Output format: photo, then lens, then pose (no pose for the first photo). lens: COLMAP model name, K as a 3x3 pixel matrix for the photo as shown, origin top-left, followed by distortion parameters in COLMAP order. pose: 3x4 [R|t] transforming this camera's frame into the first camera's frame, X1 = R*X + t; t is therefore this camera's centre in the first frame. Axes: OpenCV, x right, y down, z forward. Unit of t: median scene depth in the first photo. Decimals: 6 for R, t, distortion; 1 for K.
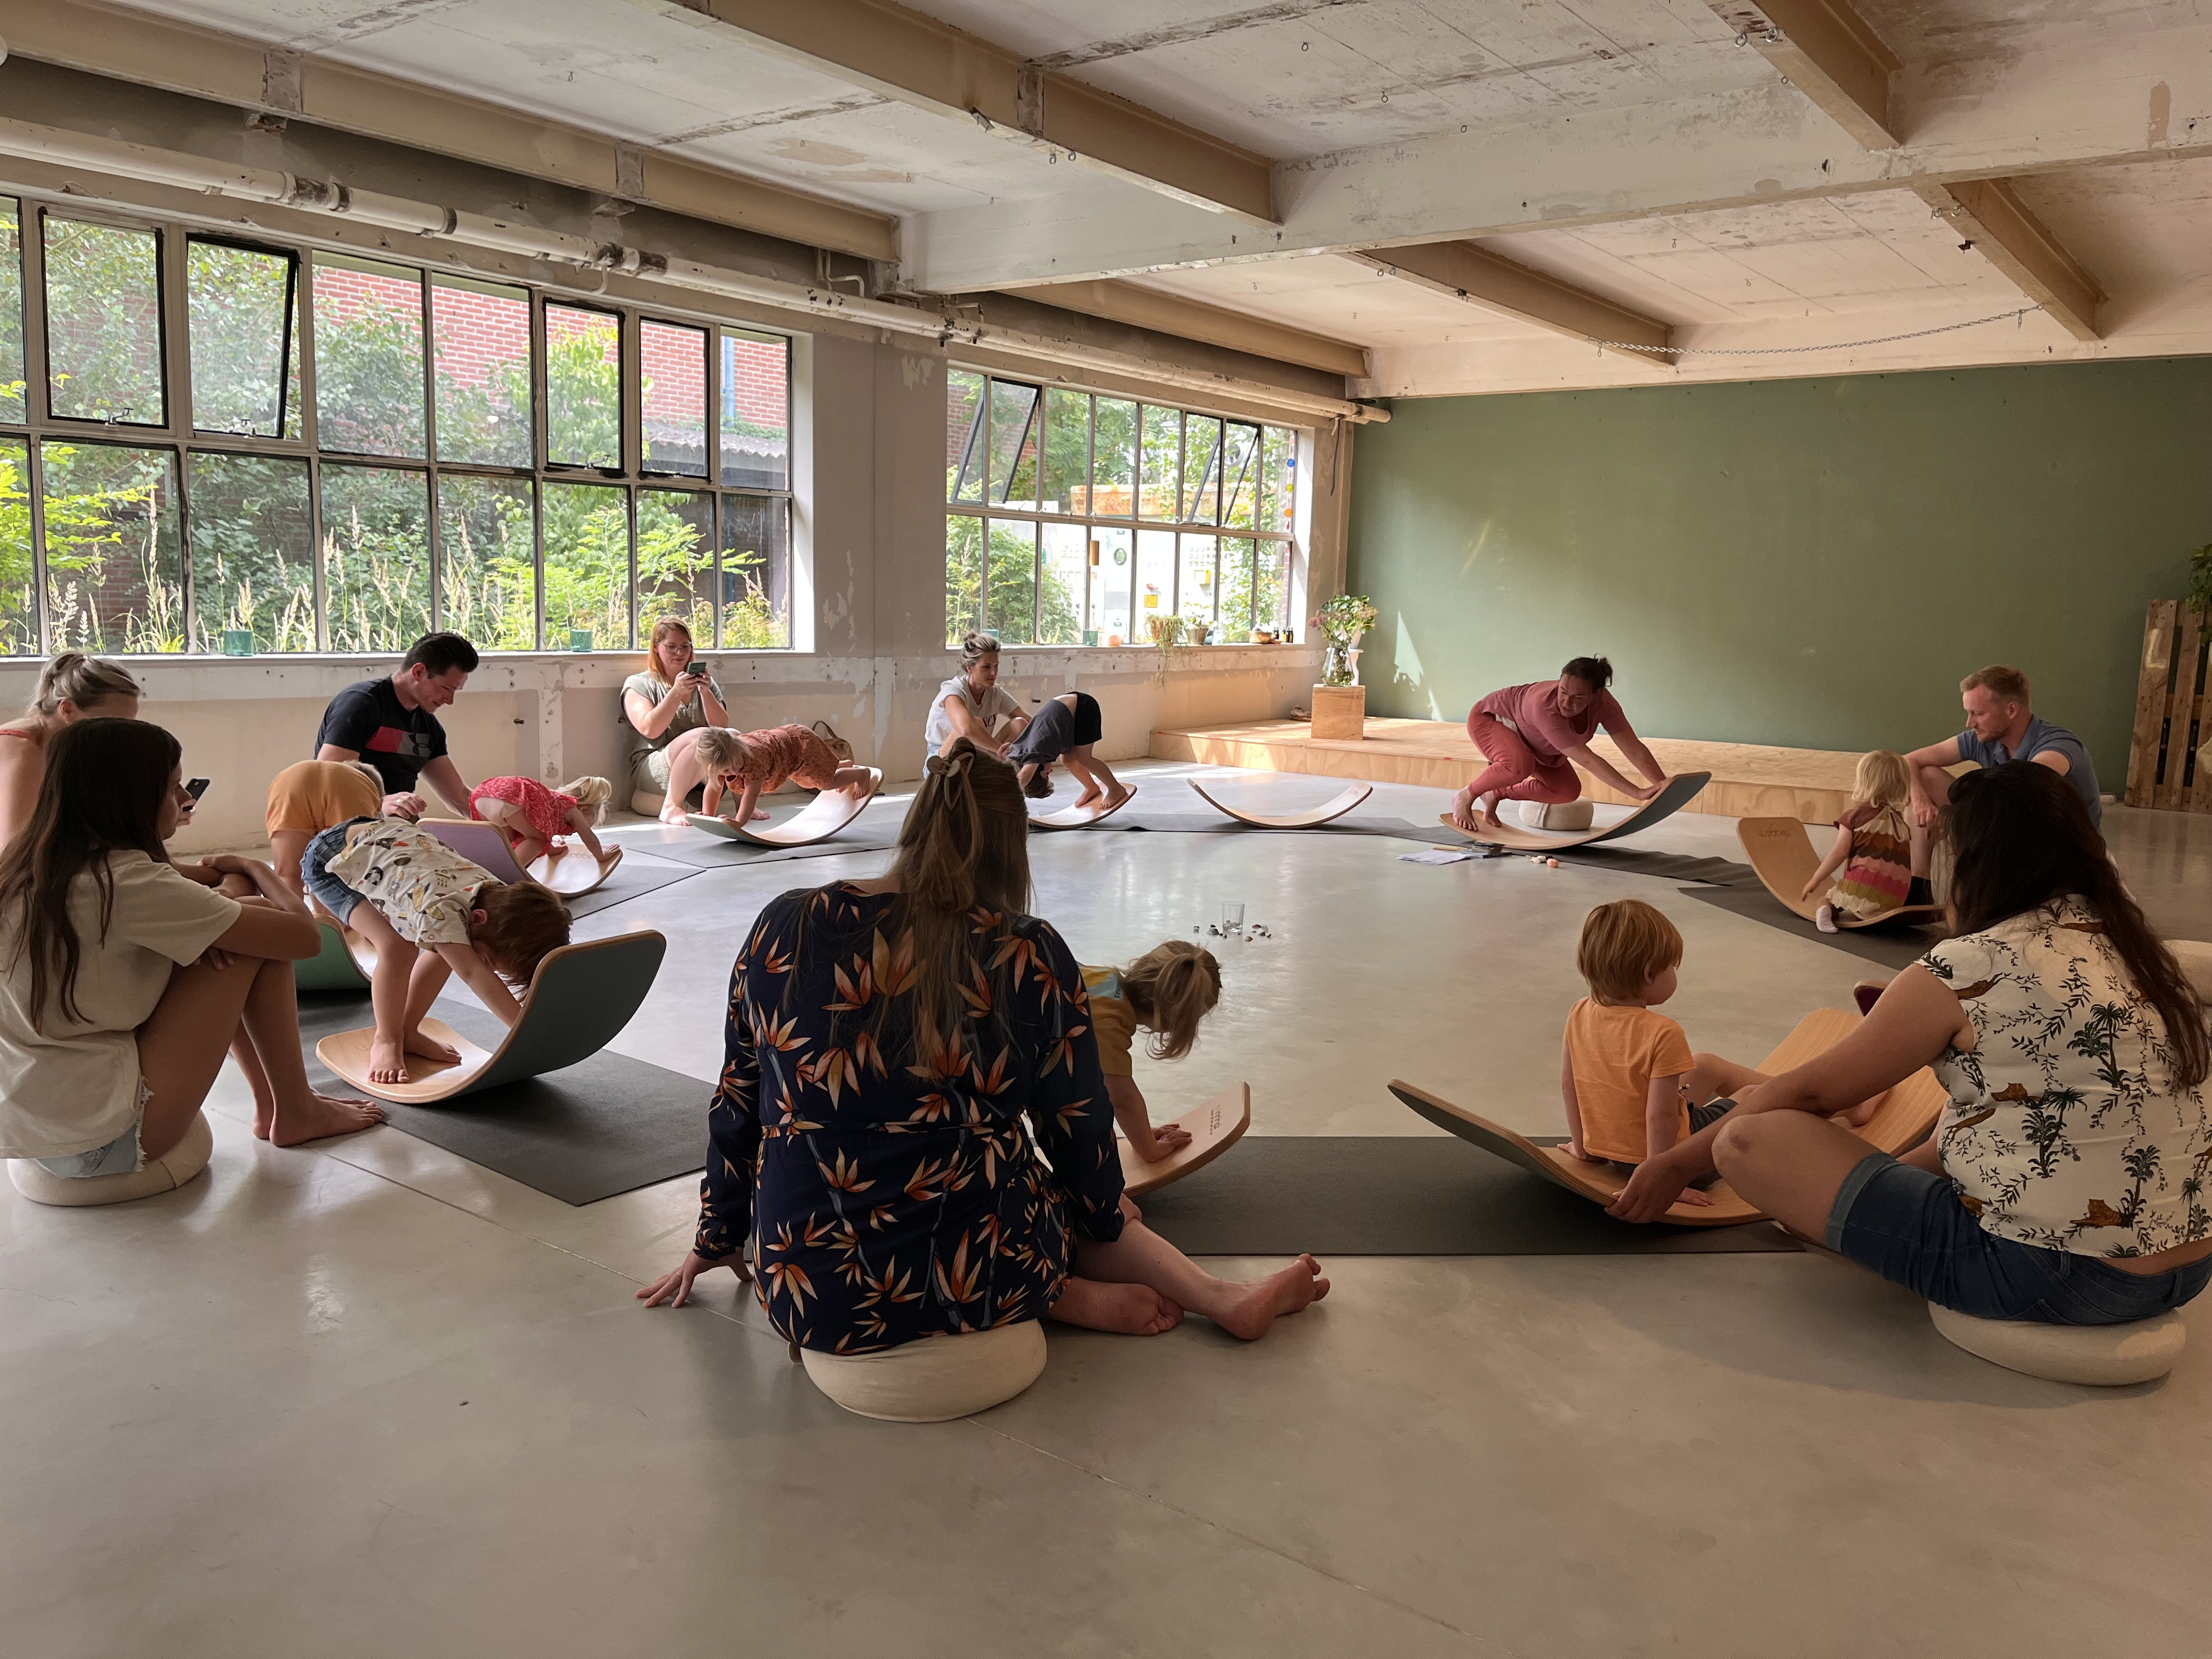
lens RADIAL K [[1706.5, 0, 1106.0], [0, 1706.5, 829.5], [0, 0, 1]] dist [0.083759, -0.130454]
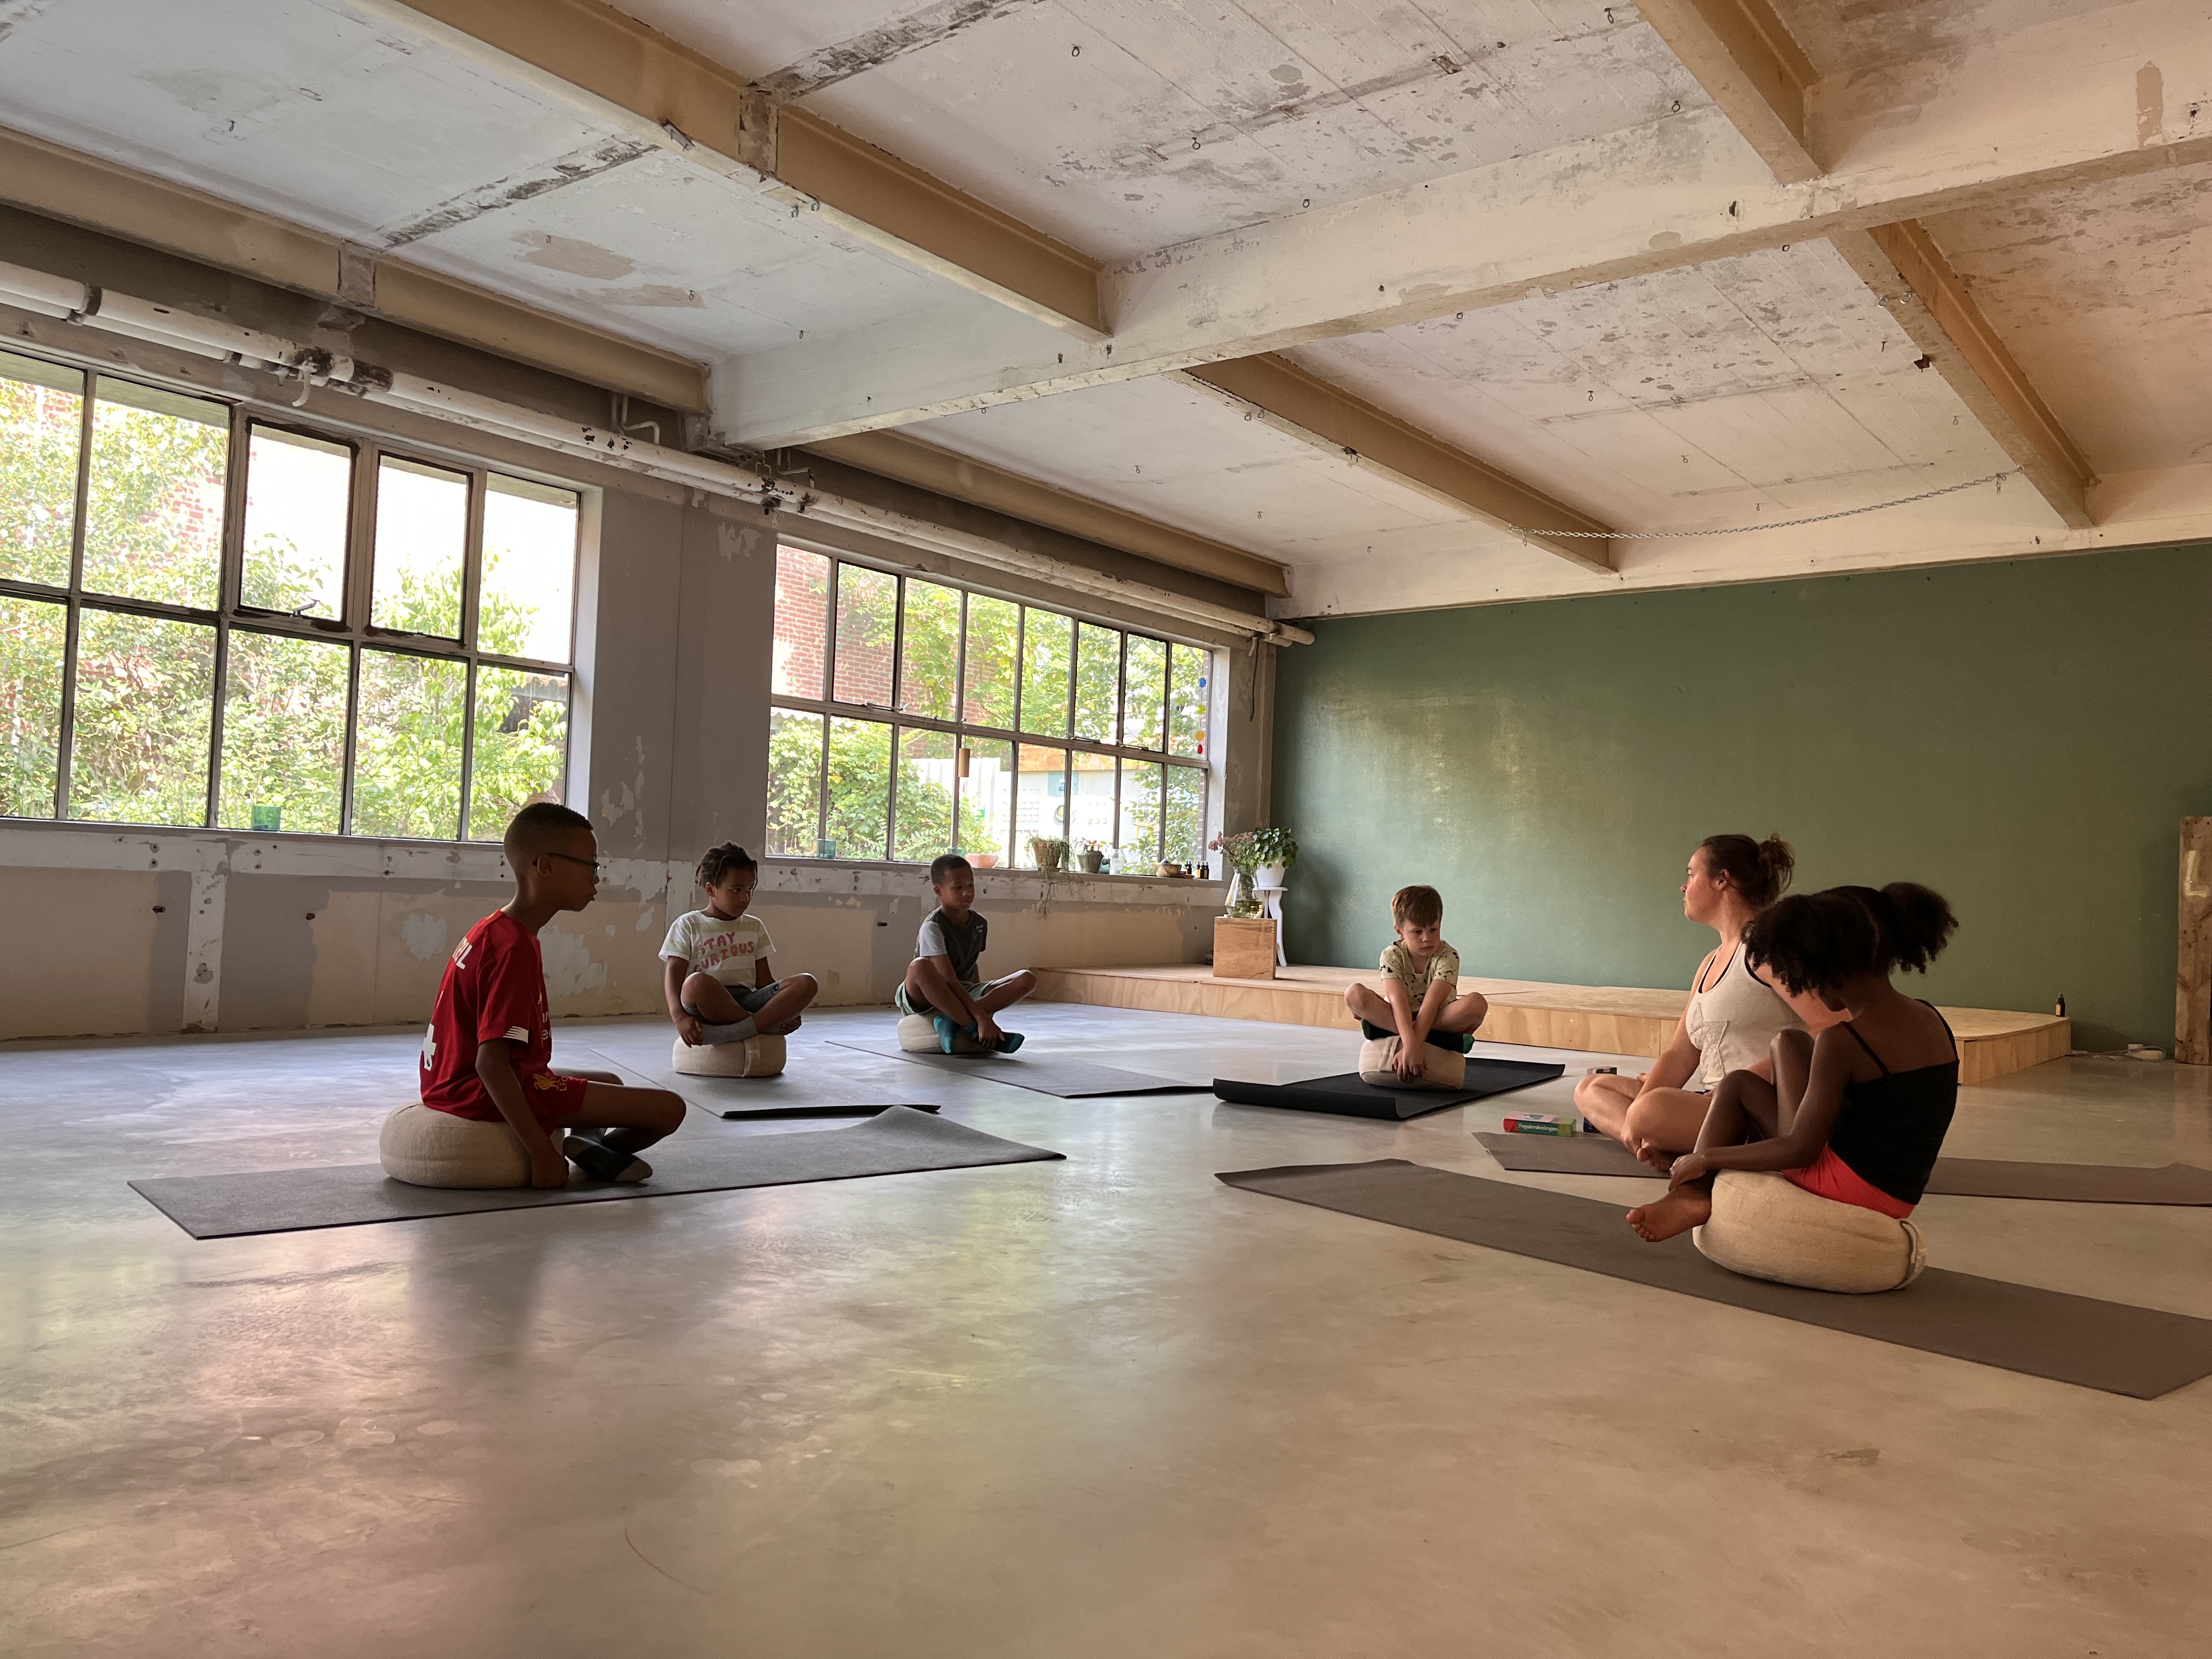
lens RADIAL K [[1675.9, 0, 1106.0], [0, 1675.9, 829.5], [0, 0, 1]] dist [0.079810, -0.114018]
pose [[0.999845, 0.006600, -0.016314, 0.099925], [-0.009480, 0.983006, -0.183330, 0.036804], [0.014827, 0.183456, 0.982916, 0.194763]]
